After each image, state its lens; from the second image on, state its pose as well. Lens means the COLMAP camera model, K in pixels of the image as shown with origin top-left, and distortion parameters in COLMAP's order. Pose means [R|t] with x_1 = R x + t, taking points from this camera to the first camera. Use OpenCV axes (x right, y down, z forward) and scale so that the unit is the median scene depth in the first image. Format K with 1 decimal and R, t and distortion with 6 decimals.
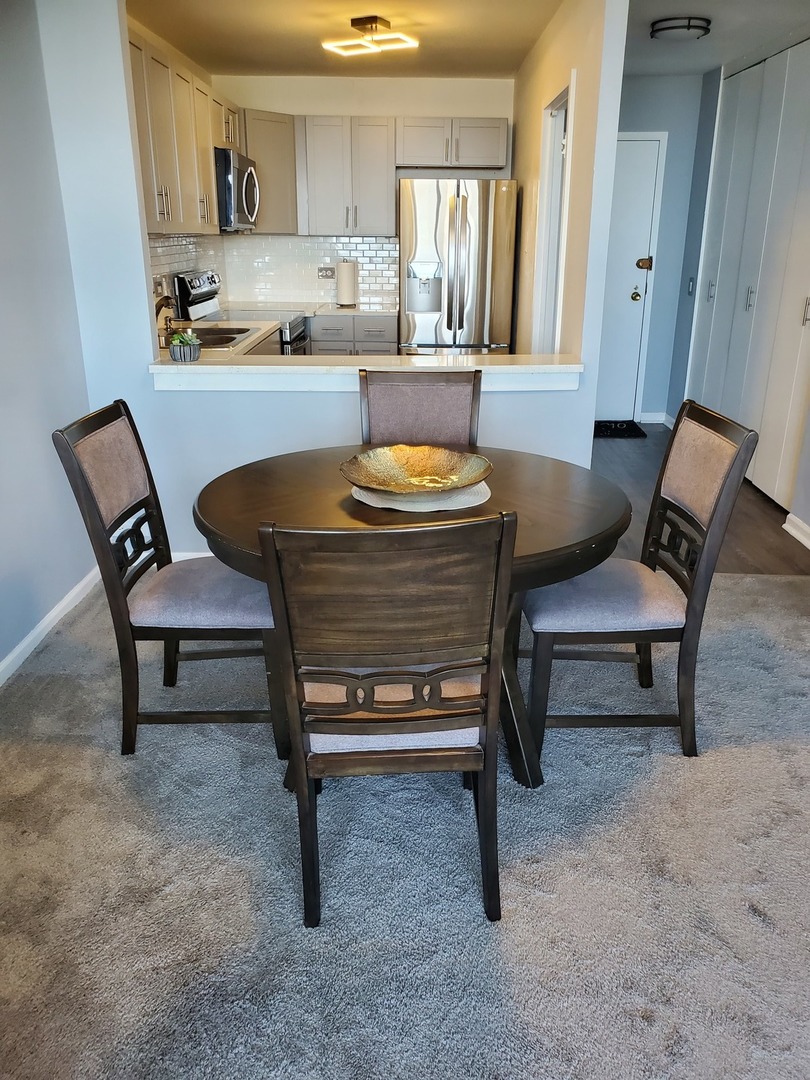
lens RADIAL K [[823.0, 0, 400.9], [0, 823.0, 543.7], [0, 0, 1]] dist [-0.006379, -0.015120]
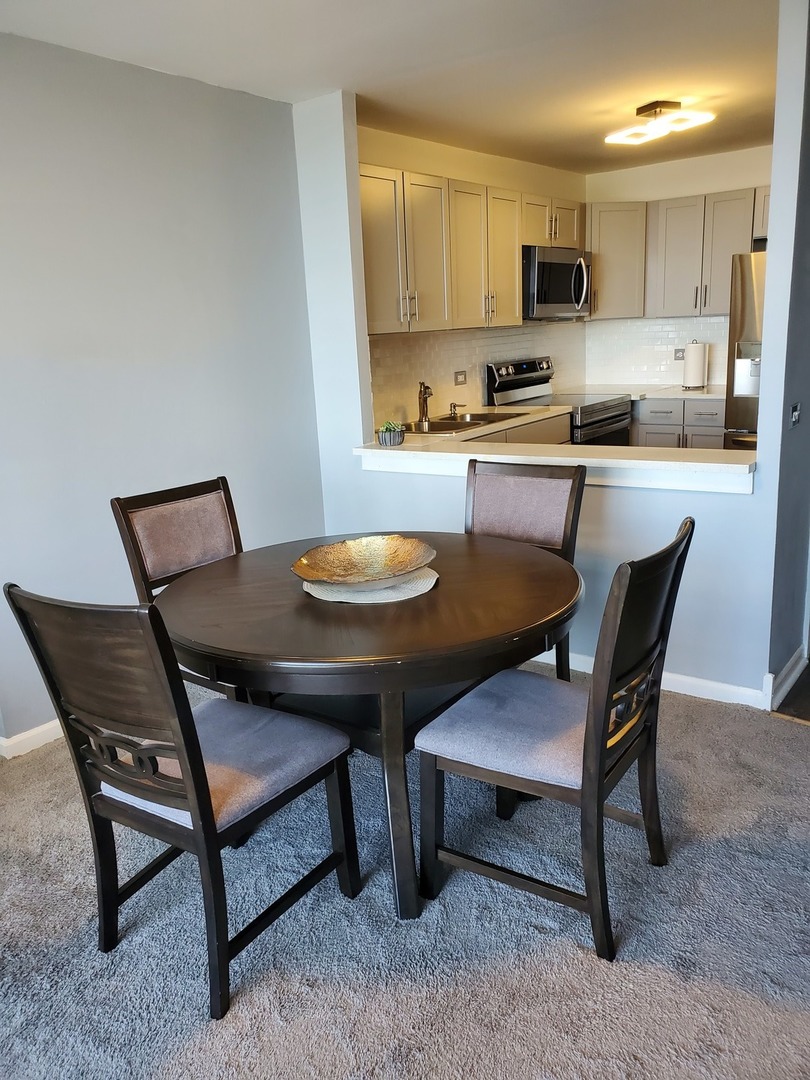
lens RADIAL K [[823.0, 0, 396.5], [0, 823.0, 530.1], [0, 0, 1]] dist [-0.006379, -0.015120]
pose [[0.819366, 0.085652, -0.566836, 0.384711], [-0.144583, 0.987687, -0.059751, -0.045011], [0.554739, 0.130913, 0.821661, 0.115223]]
